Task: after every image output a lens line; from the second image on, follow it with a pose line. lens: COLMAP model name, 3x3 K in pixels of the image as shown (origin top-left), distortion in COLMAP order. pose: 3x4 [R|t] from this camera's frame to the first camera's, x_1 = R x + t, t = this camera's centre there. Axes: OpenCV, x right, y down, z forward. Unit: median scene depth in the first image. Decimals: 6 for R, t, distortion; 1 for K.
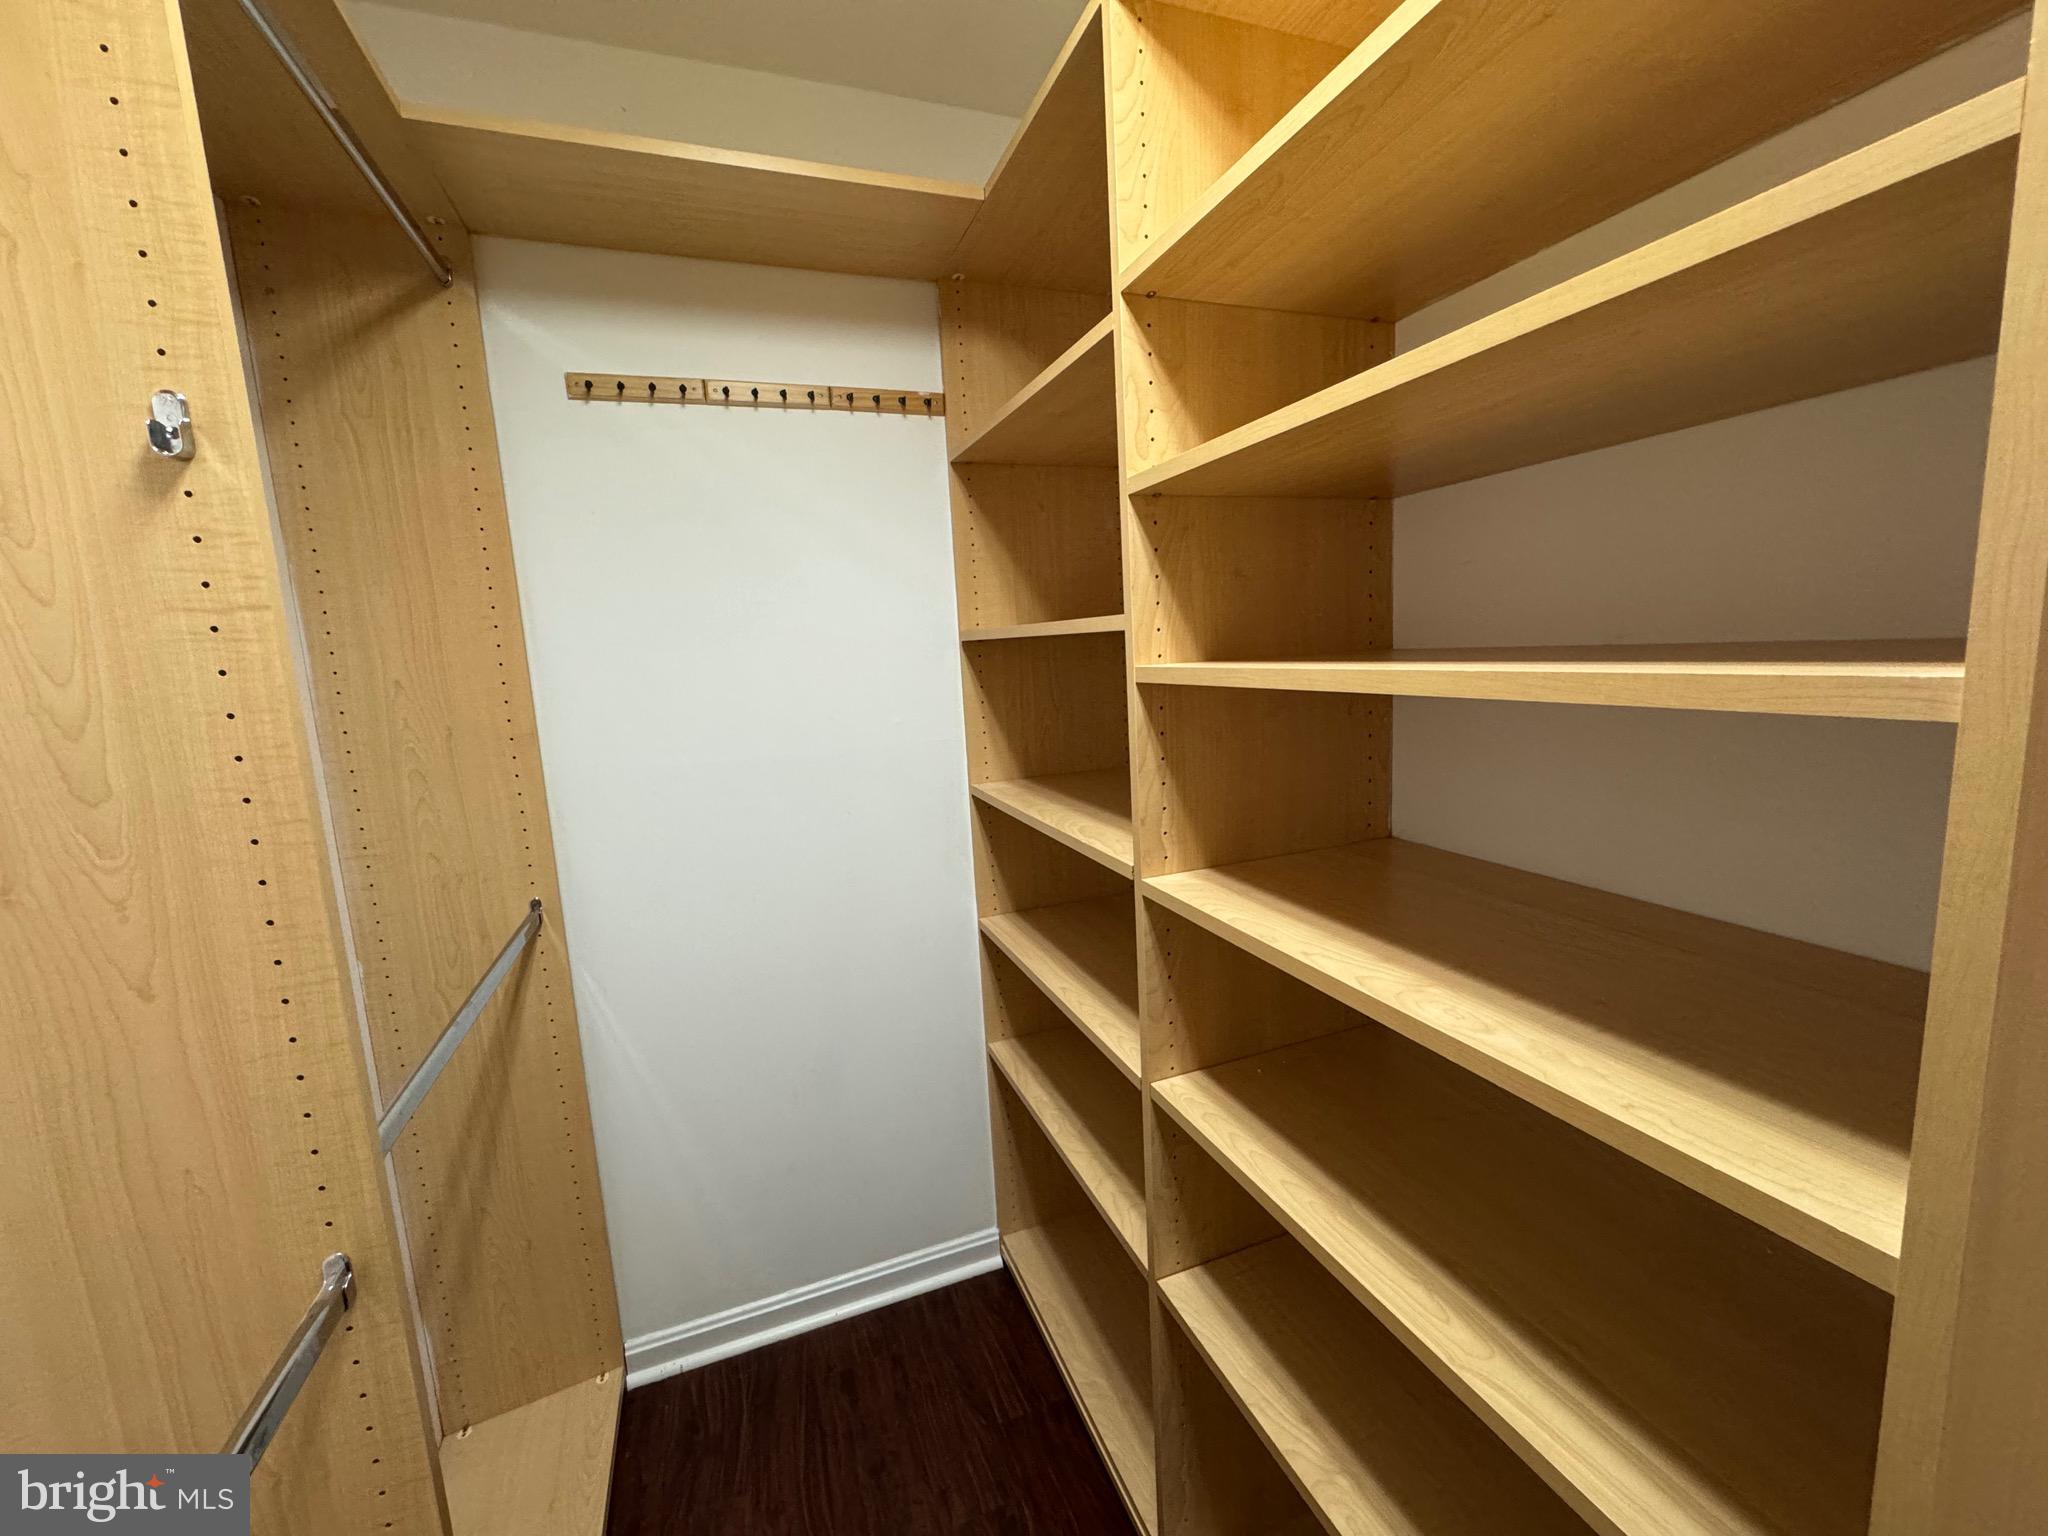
lens RADIAL K [[814.5, 0, 1022.3], [0, 814.5, 760.1], [0, 0, 1]] dist [-0.002364, 0.000378]
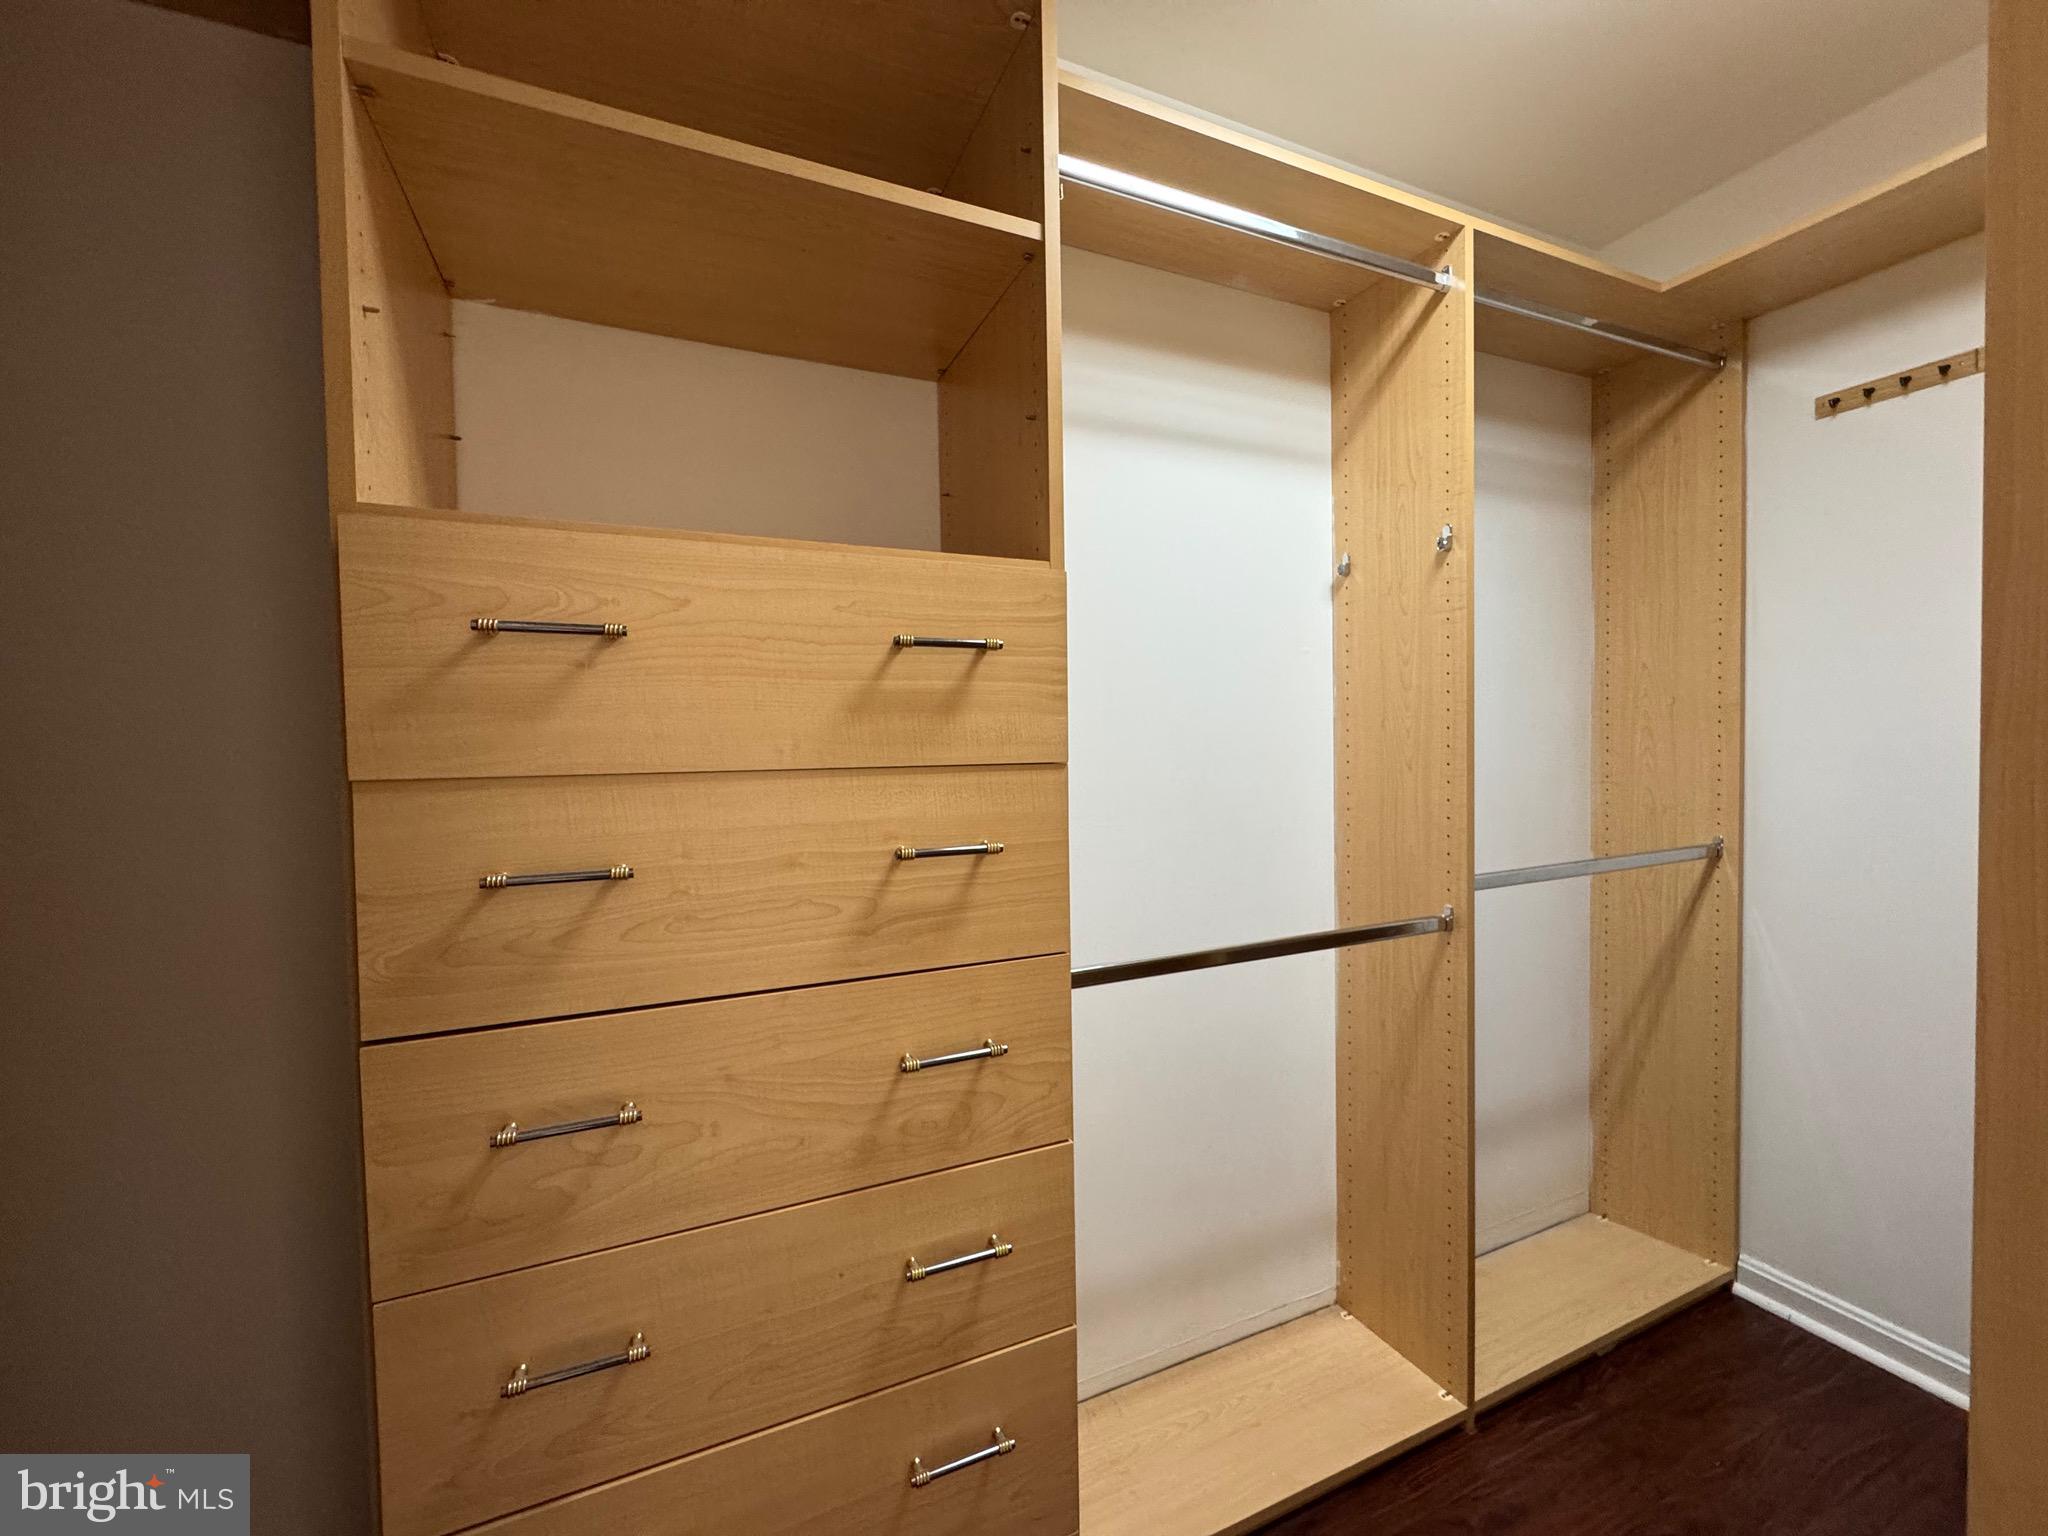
lens RADIAL K [[814.5, 0, 1022.3], [0, 814.5, 760.1], [0, 0, 1]] dist [-0.002364, 0.000378]
pose [[0.055911, 0.077856, -0.995396, 0.606999], [-0.125638, 0.989579, 0.070344, 0.107329], [0.990499, 0.121126, 0.065110, -0.156304]]
